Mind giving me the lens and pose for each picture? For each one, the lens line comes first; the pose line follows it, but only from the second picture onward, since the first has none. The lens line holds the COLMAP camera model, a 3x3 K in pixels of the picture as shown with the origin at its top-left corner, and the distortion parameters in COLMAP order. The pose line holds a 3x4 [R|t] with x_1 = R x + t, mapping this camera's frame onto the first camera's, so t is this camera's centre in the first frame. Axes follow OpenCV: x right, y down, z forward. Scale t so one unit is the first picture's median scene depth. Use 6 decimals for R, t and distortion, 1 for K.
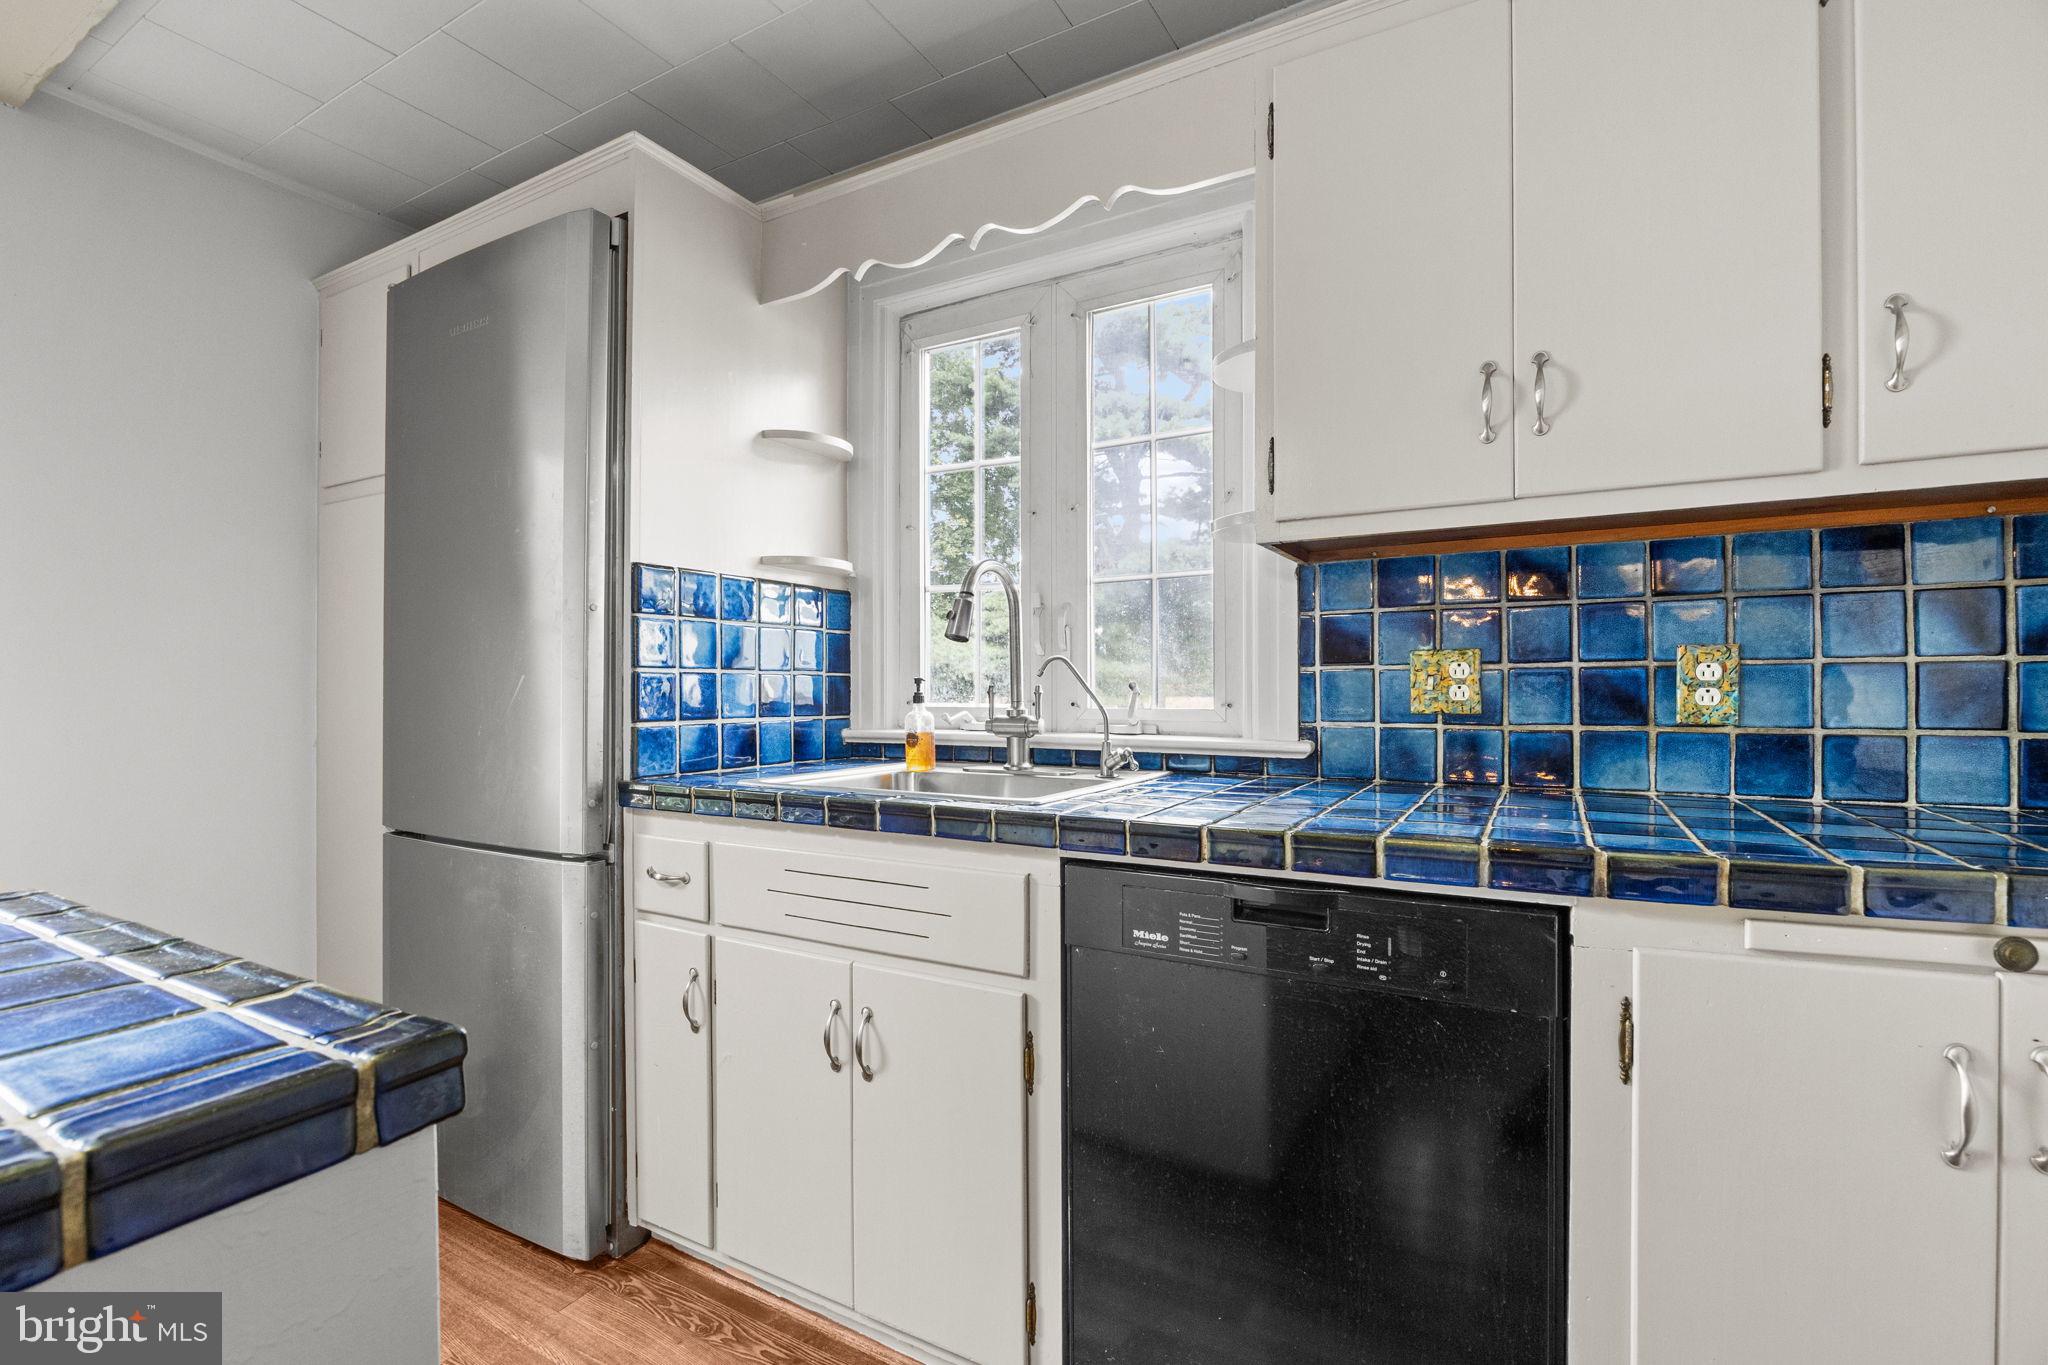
lens RADIAL K [[910.4, 0, 1033.4], [0, 910.4, 688.8], [0, 0, 1]] dist [-0.010288, -0.000328]
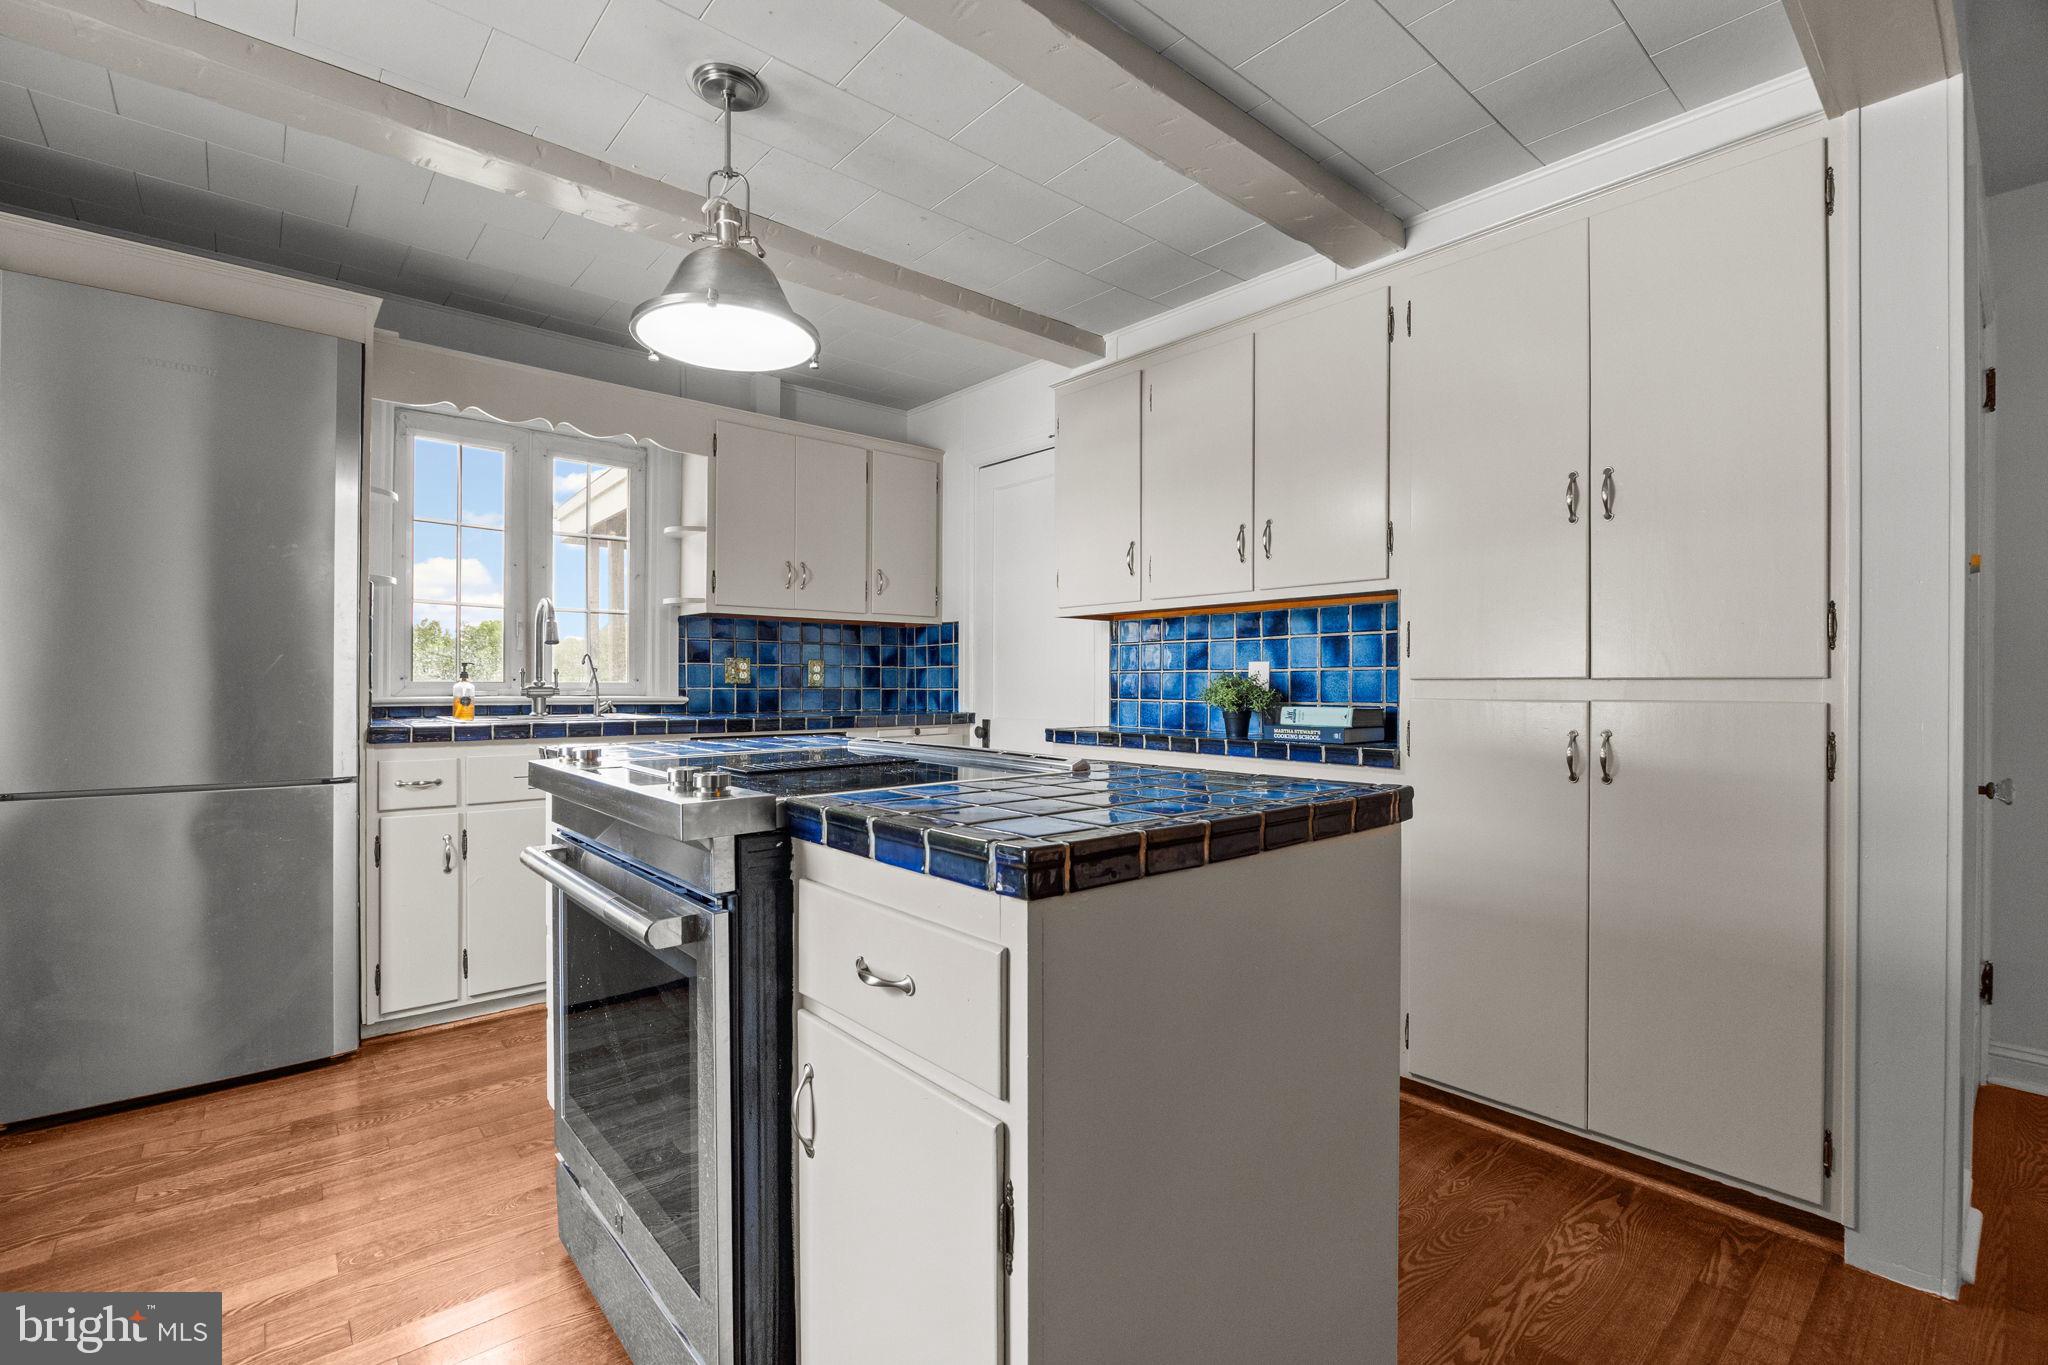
lens RADIAL K [[910.4, 0, 1033.4], [0, 910.4, 688.8], [0, 0, 1]] dist [-0.010288, -0.000328]
pose [[0.326560, -0.001795, 0.945175, -1.743509], [-0.005985, 0.999974, 0.003967, 0.028995], [-0.945157, -0.006953, 0.326541, -0.609766]]
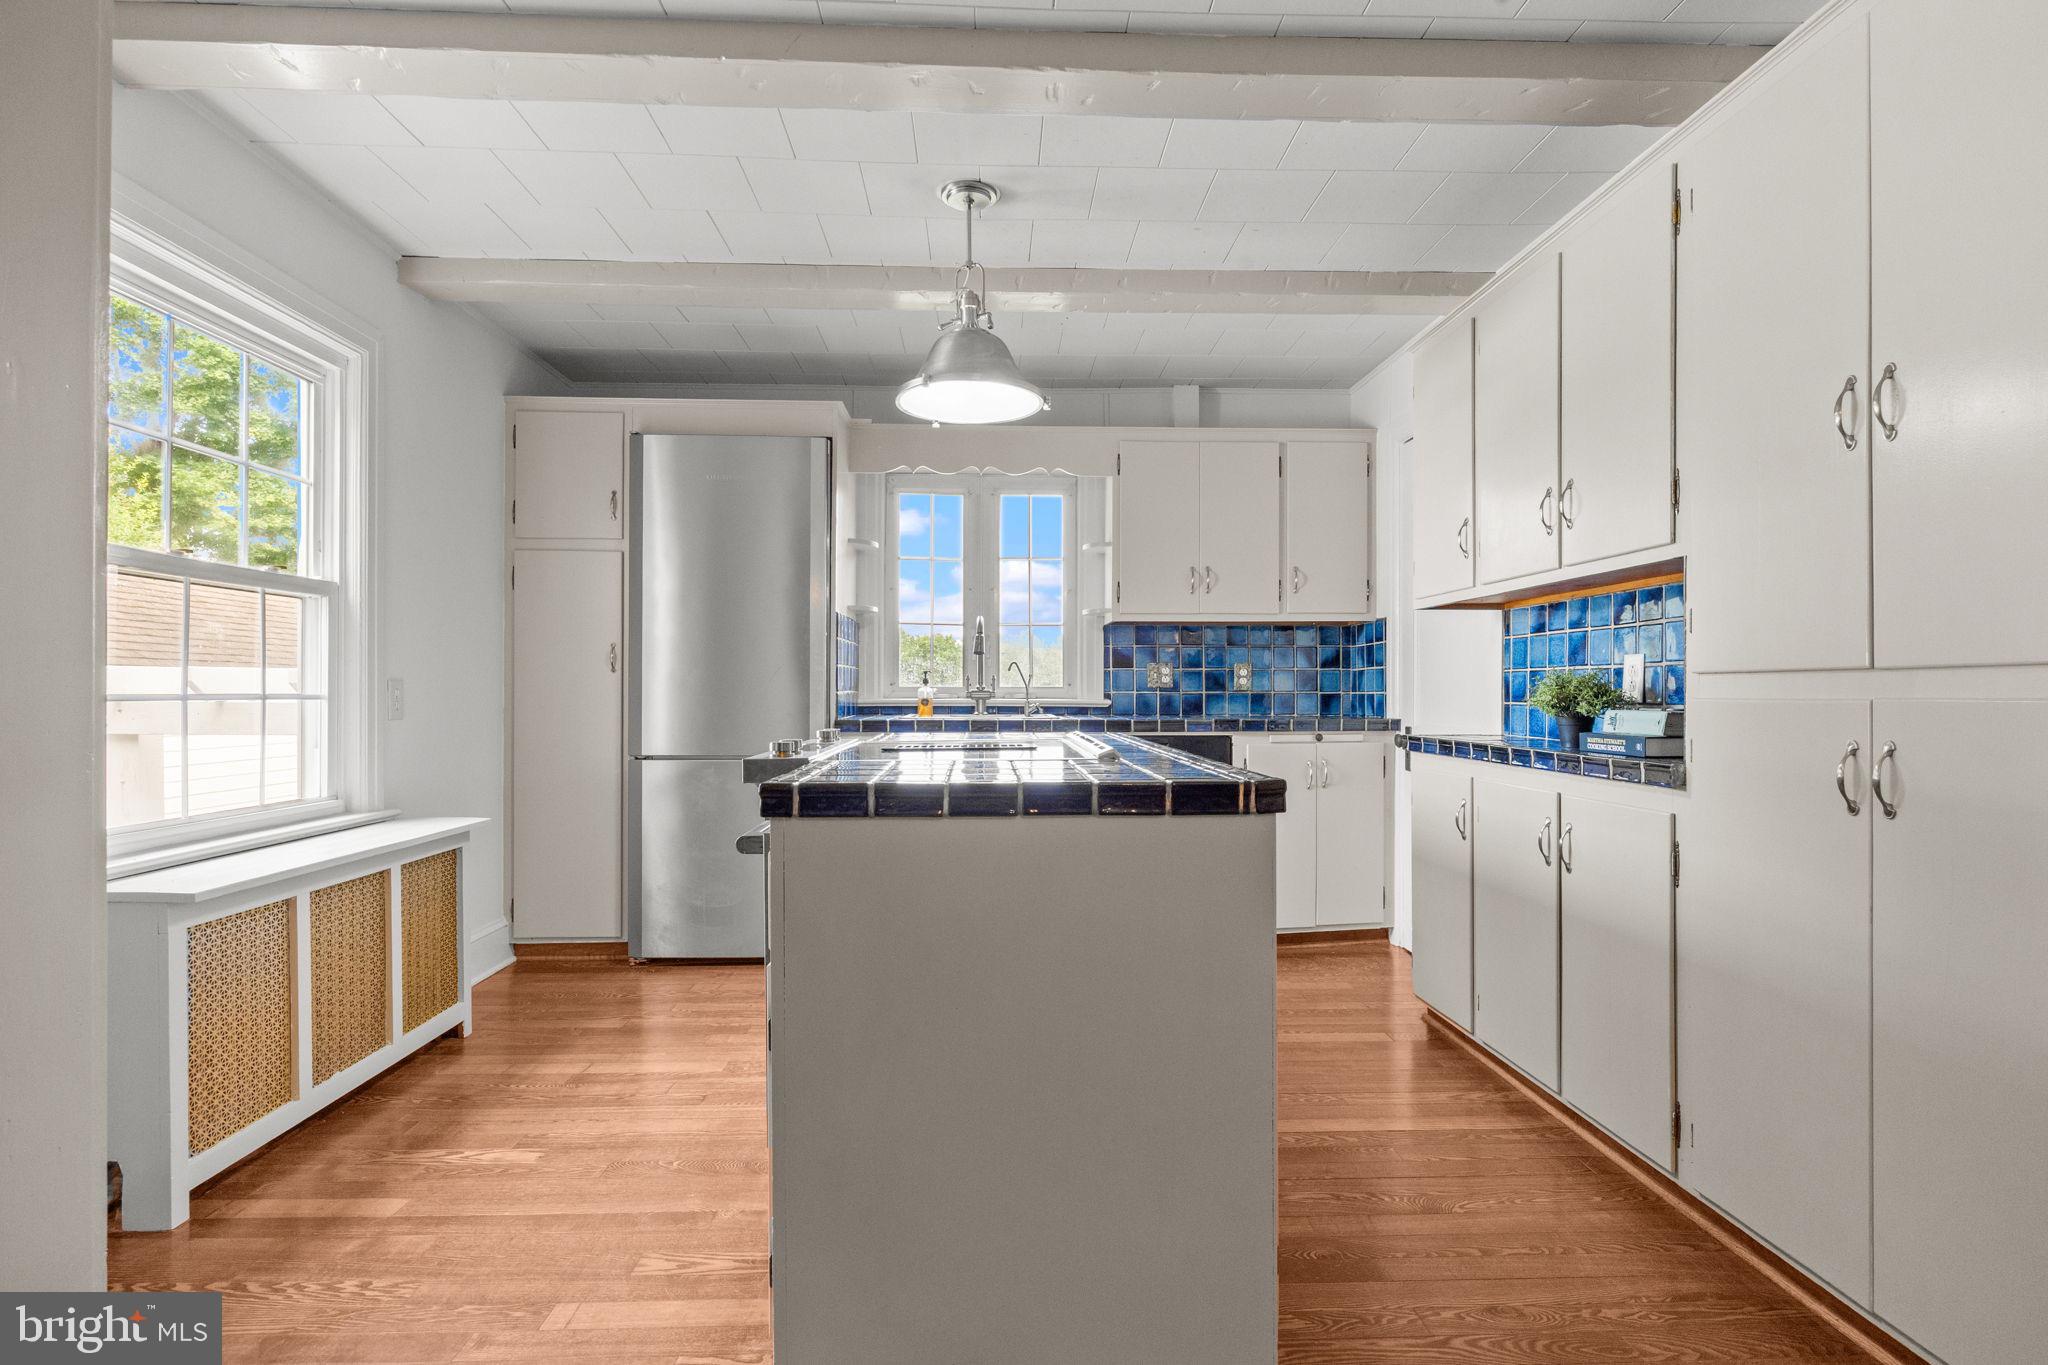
lens RADIAL K [[1043.5, 0, 1029.0], [0, 1043.5, 696.5], [0, 0, 1]] dist [-0.003402, -0.000113]
pose [[0.848907, -0.000331, 0.528542, -1.524180], [-0.003008, 0.999981, 0.005456, 0.040537], [-0.528533, -0.006222, 0.848890, -1.402299]]
